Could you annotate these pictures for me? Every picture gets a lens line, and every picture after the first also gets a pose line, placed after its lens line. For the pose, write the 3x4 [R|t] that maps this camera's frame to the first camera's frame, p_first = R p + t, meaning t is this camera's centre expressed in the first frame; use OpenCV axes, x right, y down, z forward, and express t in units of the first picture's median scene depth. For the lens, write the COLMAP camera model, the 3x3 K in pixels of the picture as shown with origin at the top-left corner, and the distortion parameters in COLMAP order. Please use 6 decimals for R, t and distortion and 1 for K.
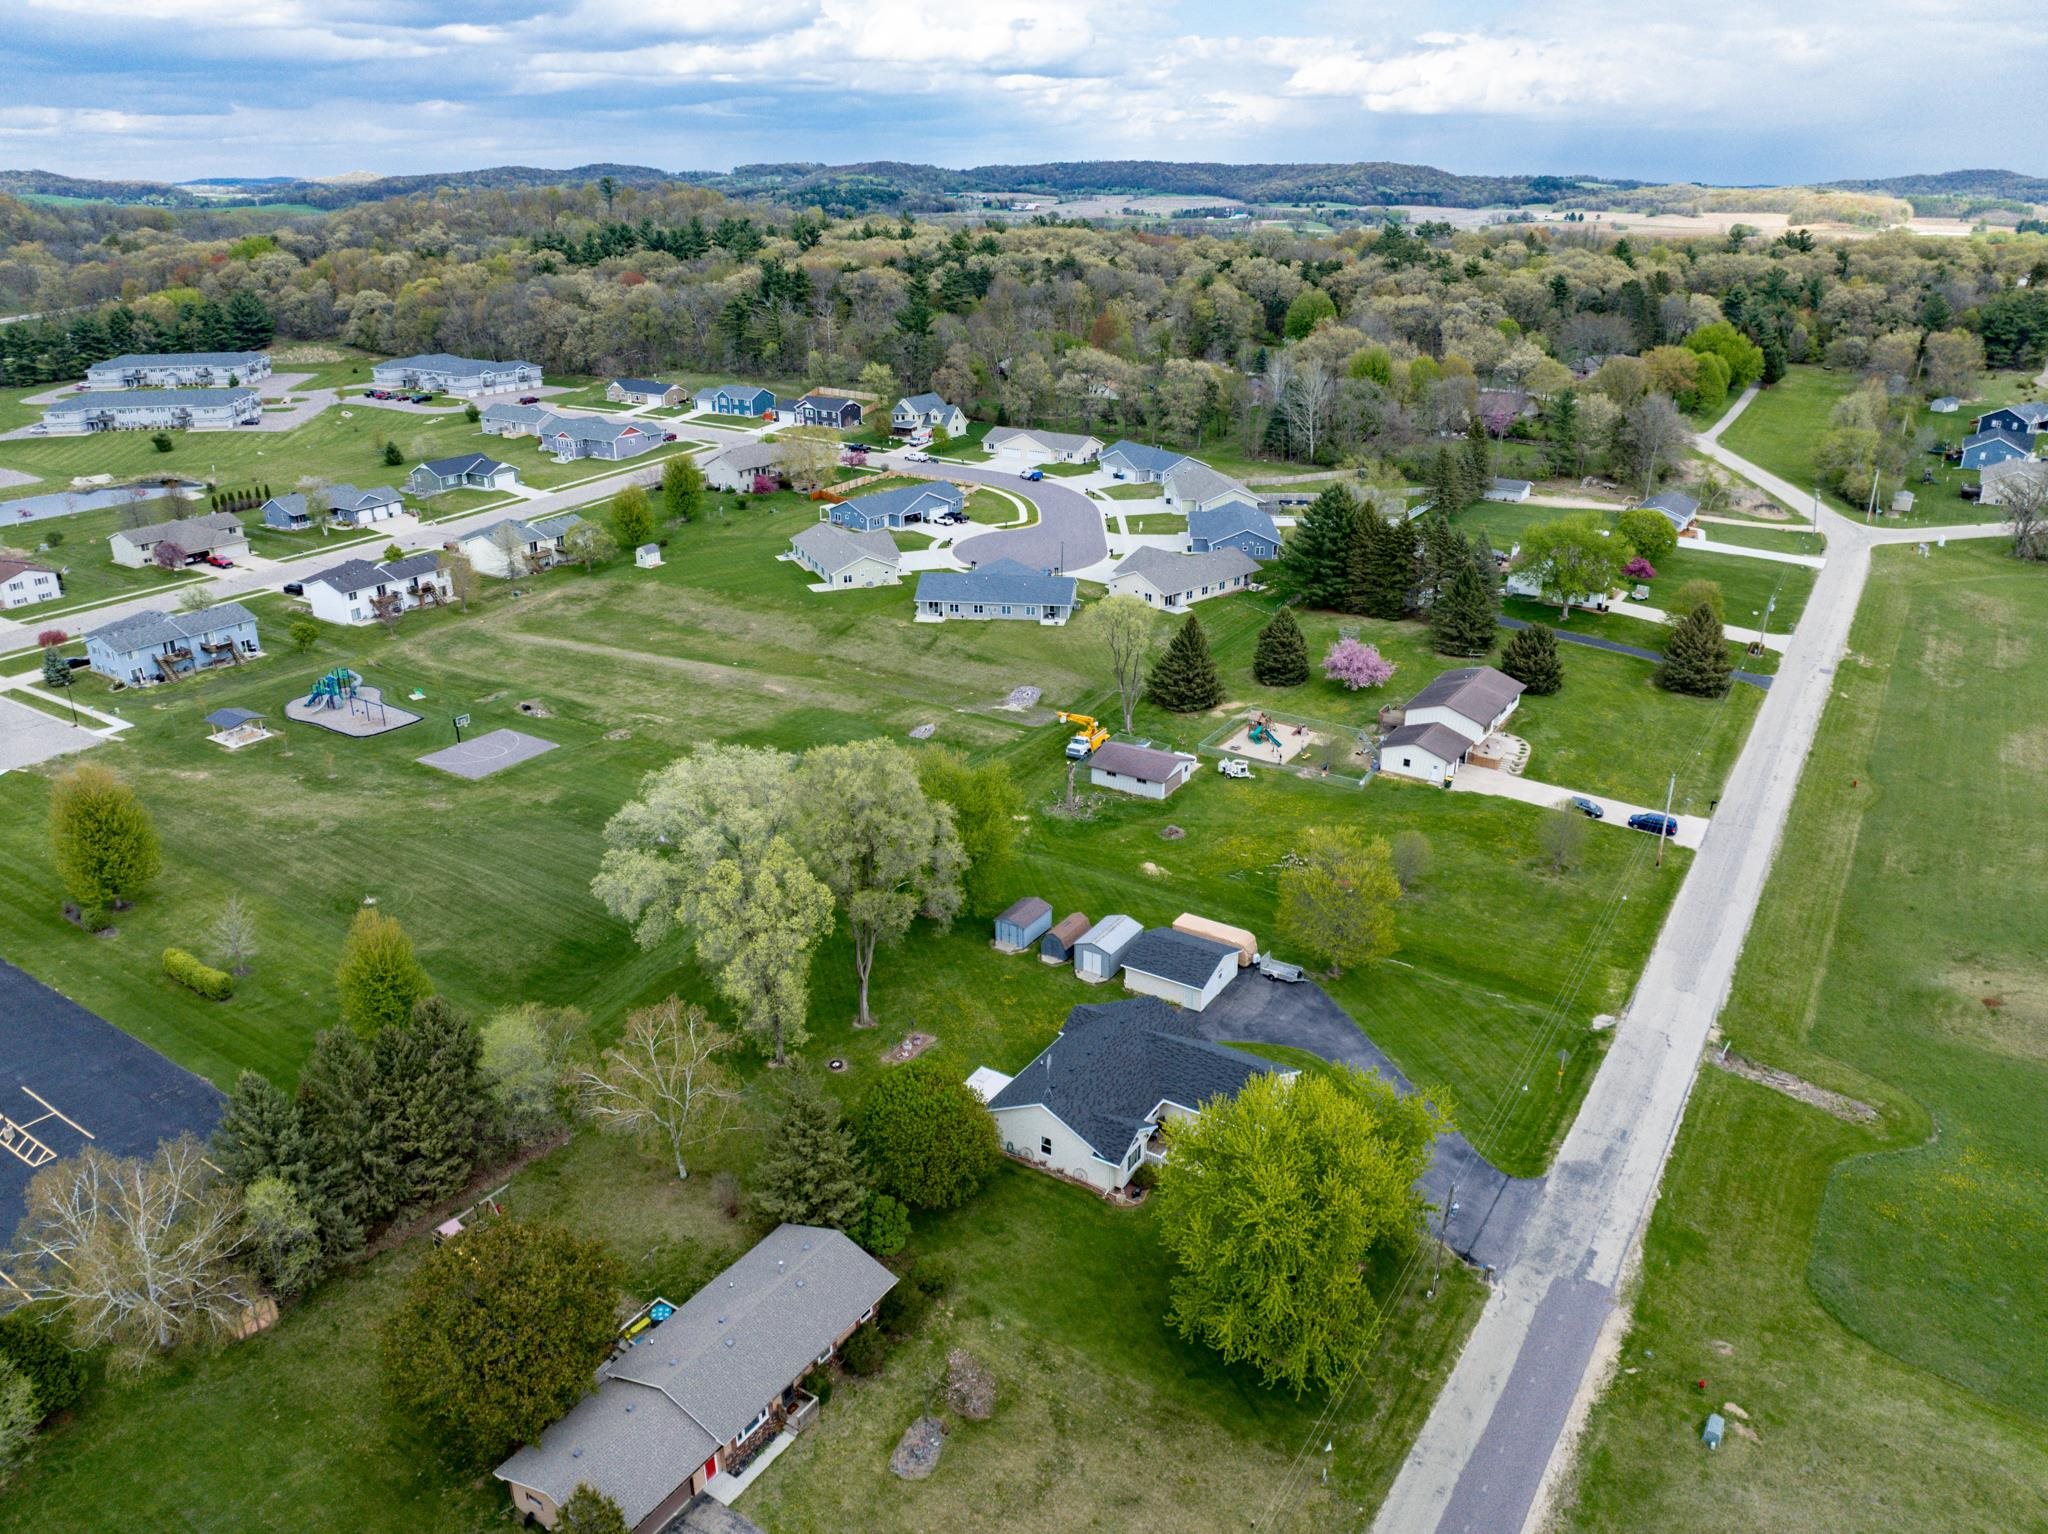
lens RADIAL K [[1440.1, 0, 1027.3], [0, 1440.1, 767.1], [0, 0, 1]] dist [-0.041407, 0.005581]
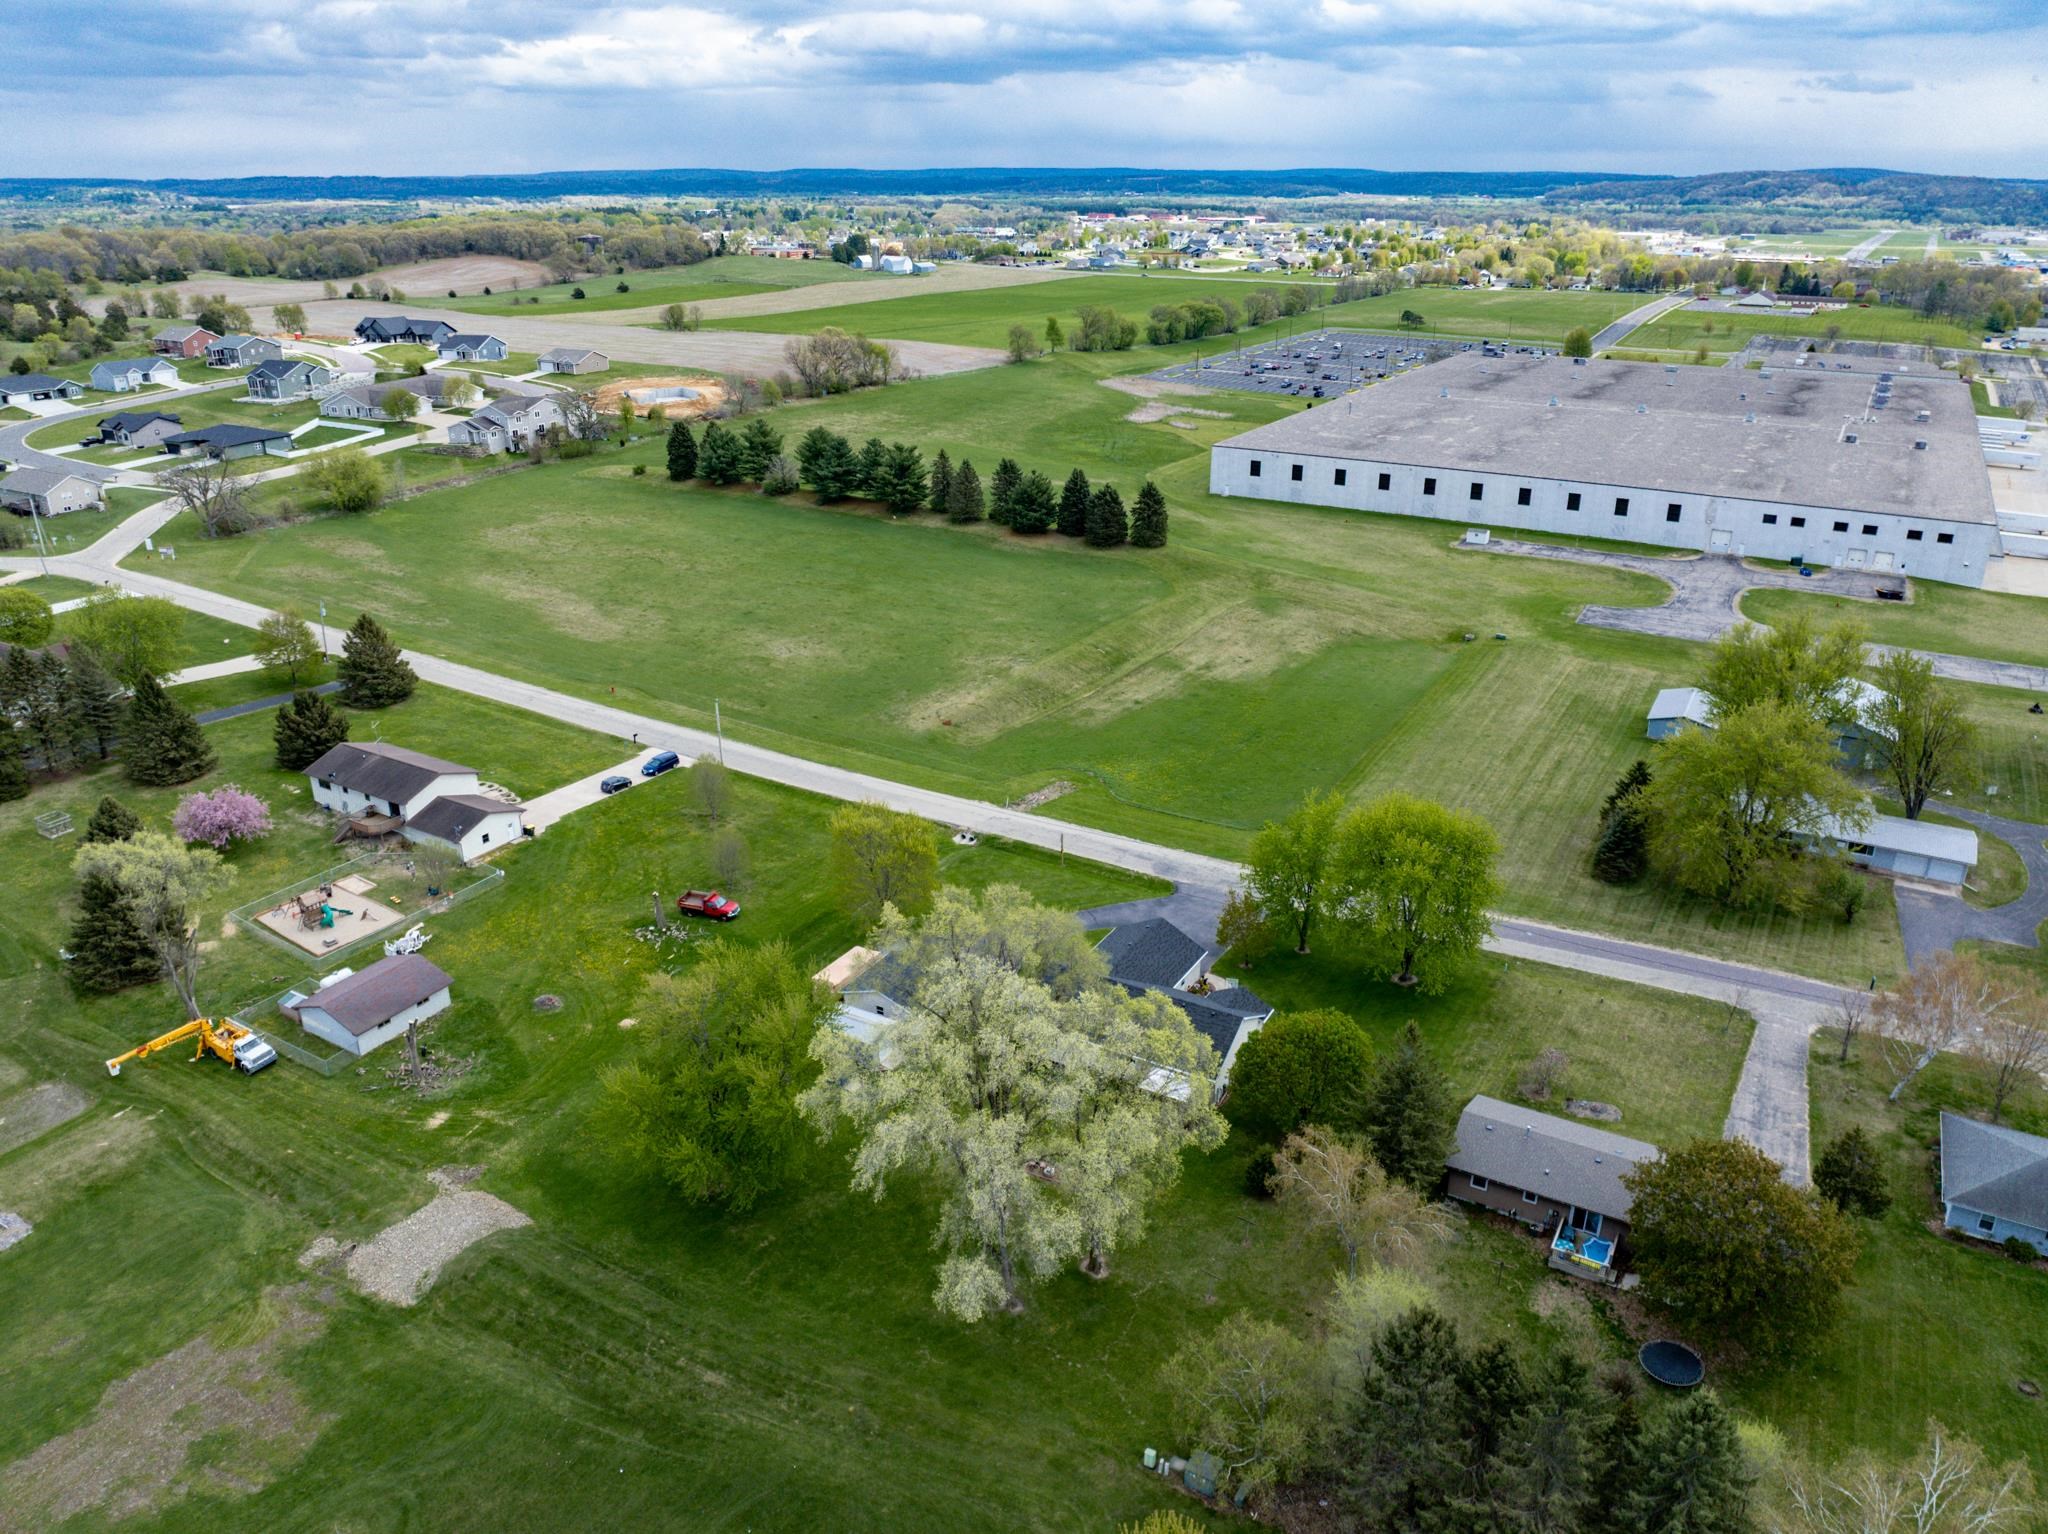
lens RADIAL K [[1440.1, 0, 1027.3], [0, 1440.1, 767.1], [0, 0, 1]] dist [-0.041407, 0.005581]
pose [[-0.046782, -0.378319, 0.924492, -0.373237], [0.380788, 0.848867, 0.366641, -0.159734], [-0.923478, 0.369187, 0.104347, 0.387260]]
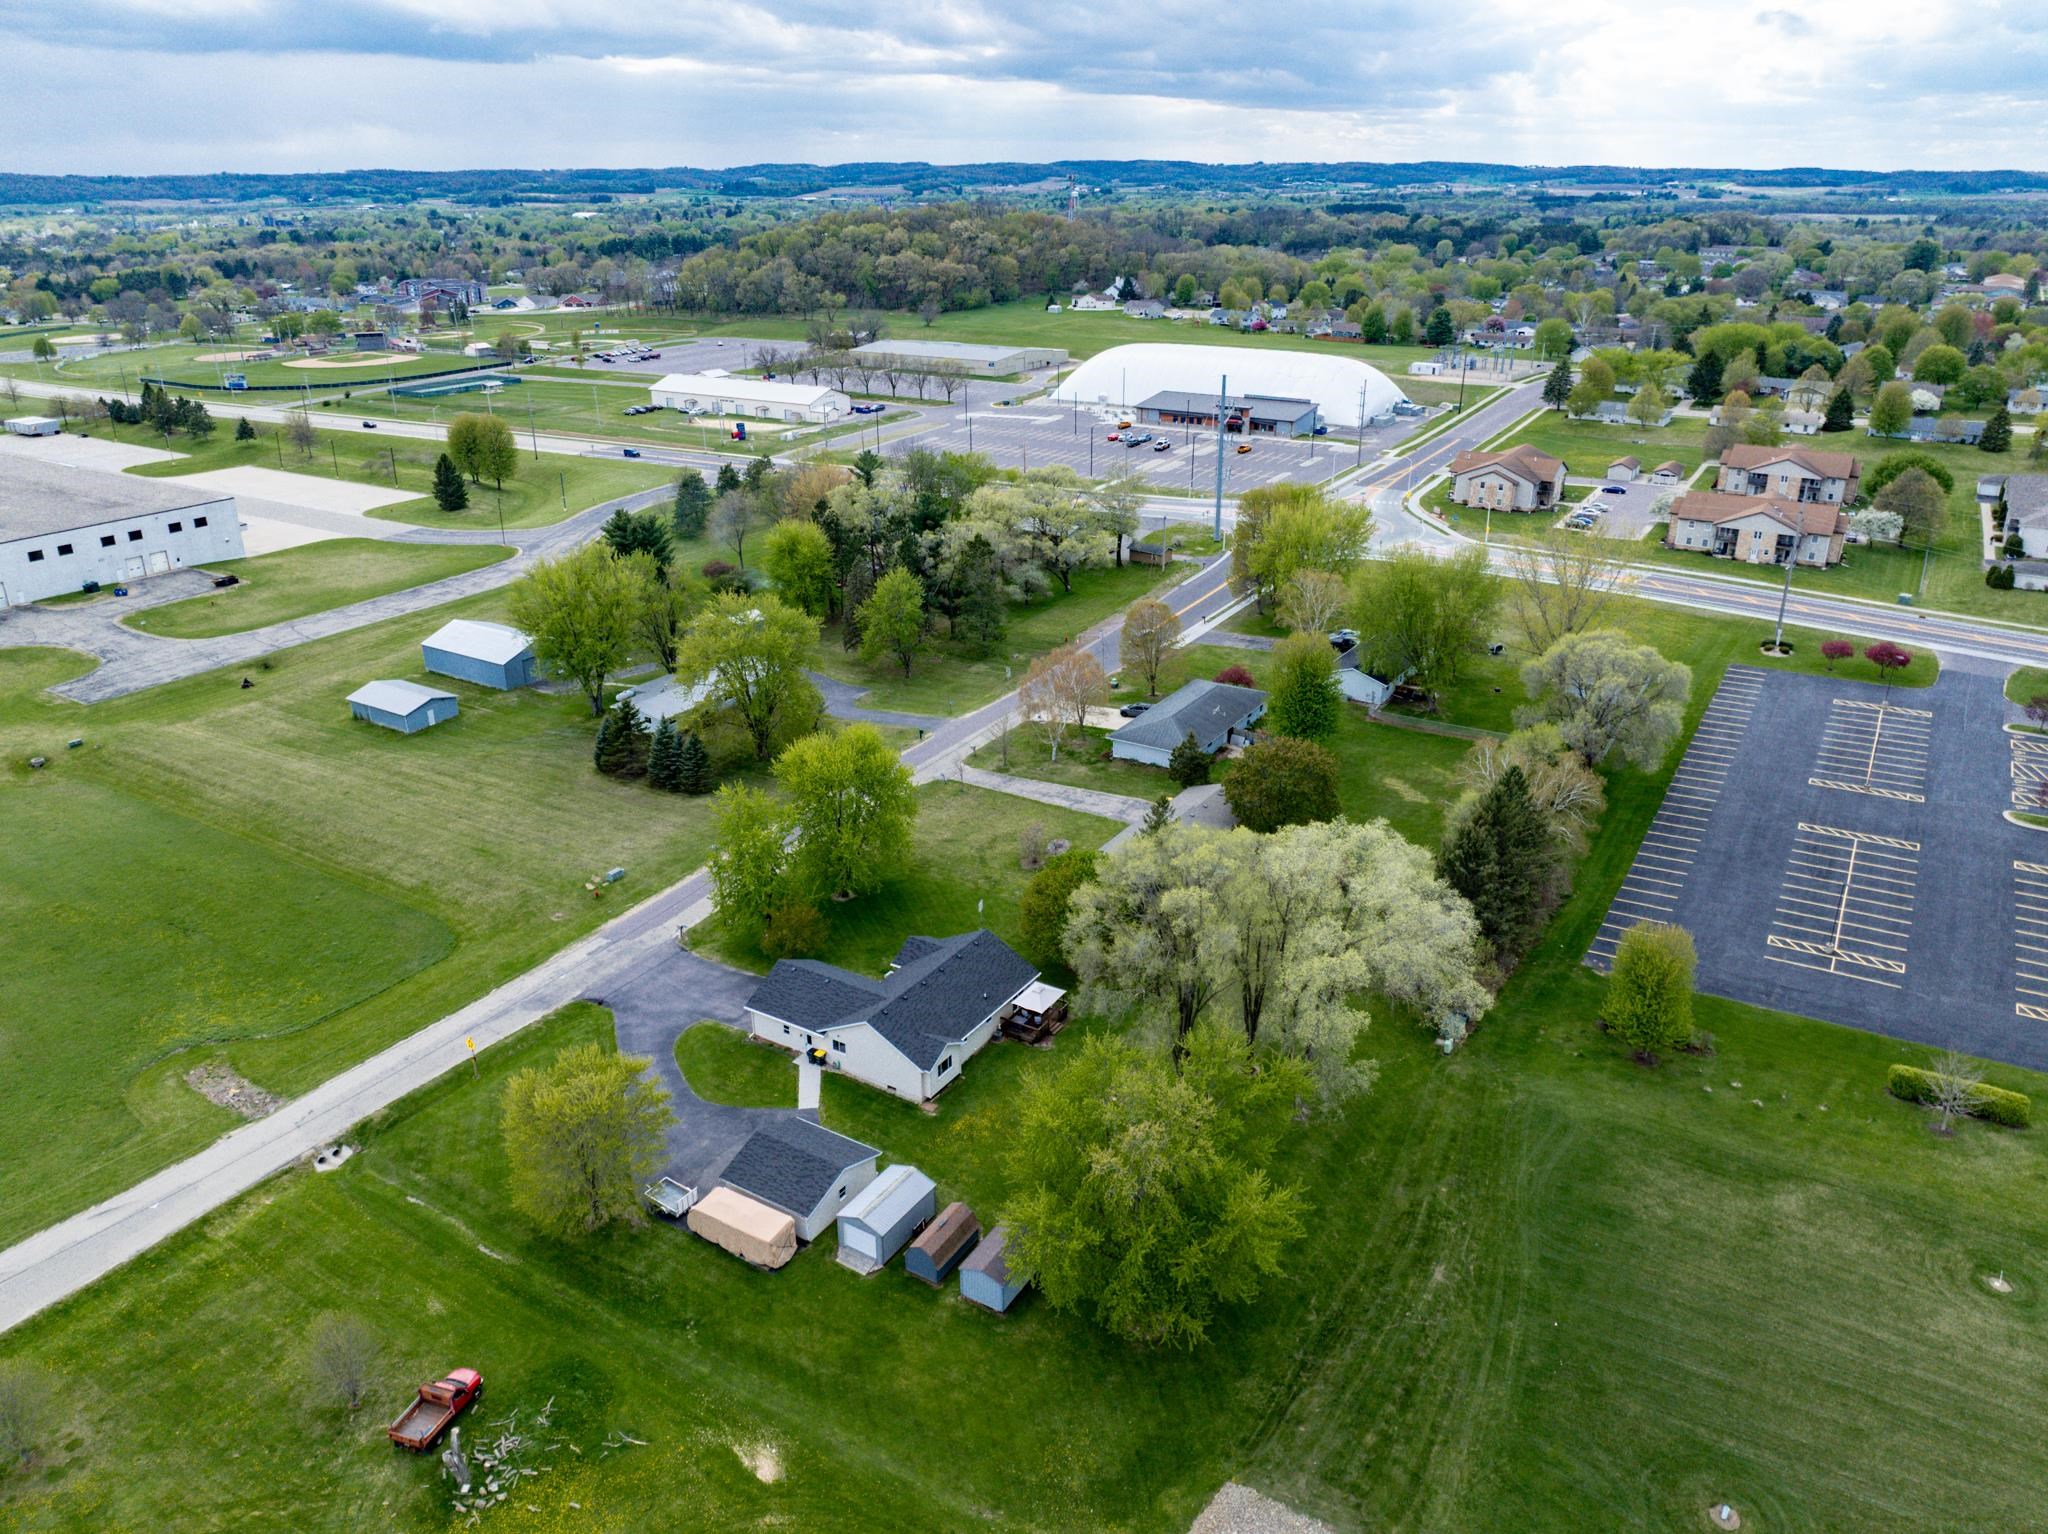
lens RADIAL K [[1440.1, 0, 1027.3], [0, 1440.1, 767.1], [0, 0, 1]] dist [-0.041407, 0.005581]
pose [[-0.999880, 0.009800, -0.012033, -0.004687], [-0.001555, 0.708183, 0.706027, -0.293254], [0.015441, 0.705961, -0.708083, 0.709770]]
